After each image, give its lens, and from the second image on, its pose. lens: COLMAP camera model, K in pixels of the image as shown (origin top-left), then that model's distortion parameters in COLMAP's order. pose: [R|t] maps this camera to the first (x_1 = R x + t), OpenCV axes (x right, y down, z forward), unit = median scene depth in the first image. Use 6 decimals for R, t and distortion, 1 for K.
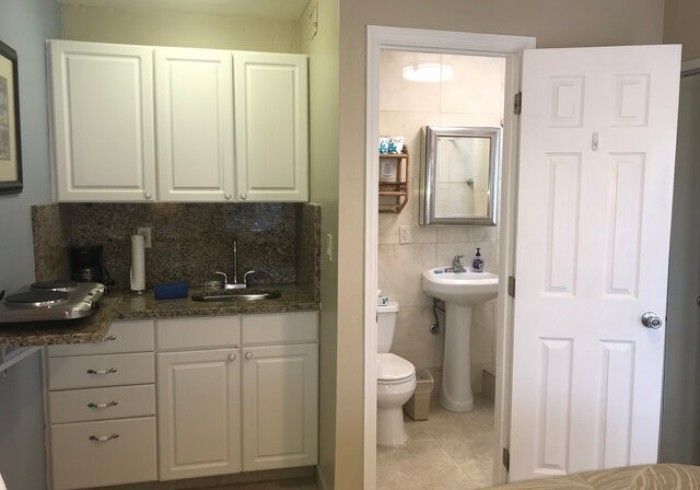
lens RADIAL K [[572.3, 0, 350.5], [0, 572.3, 238.5], [0, 0, 1]] dist [0.034951, -0.022296]
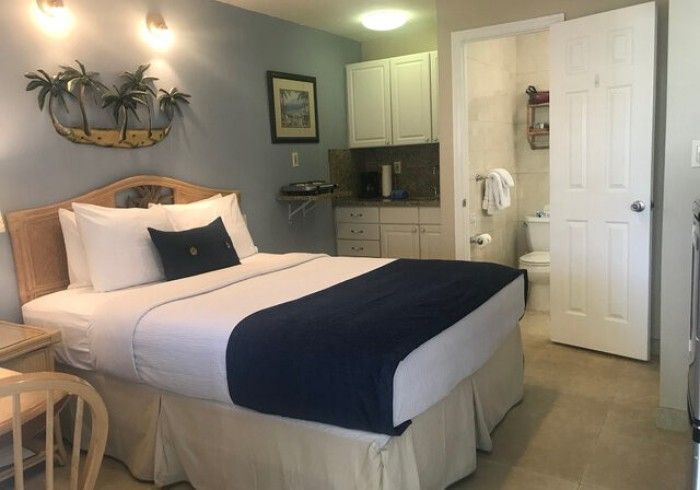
lens RADIAL K [[572.3, 0, 350.7], [0, 572.3, 247.6], [0, 0, 1]] dist [0.034951, -0.022296]
pose [[0.714422, 0.062403, -0.696927, 0.903786], [-0.010811, 0.996881, 0.078179, 0.124842], [0.699631, -0.048318, 0.712868, -0.415650]]
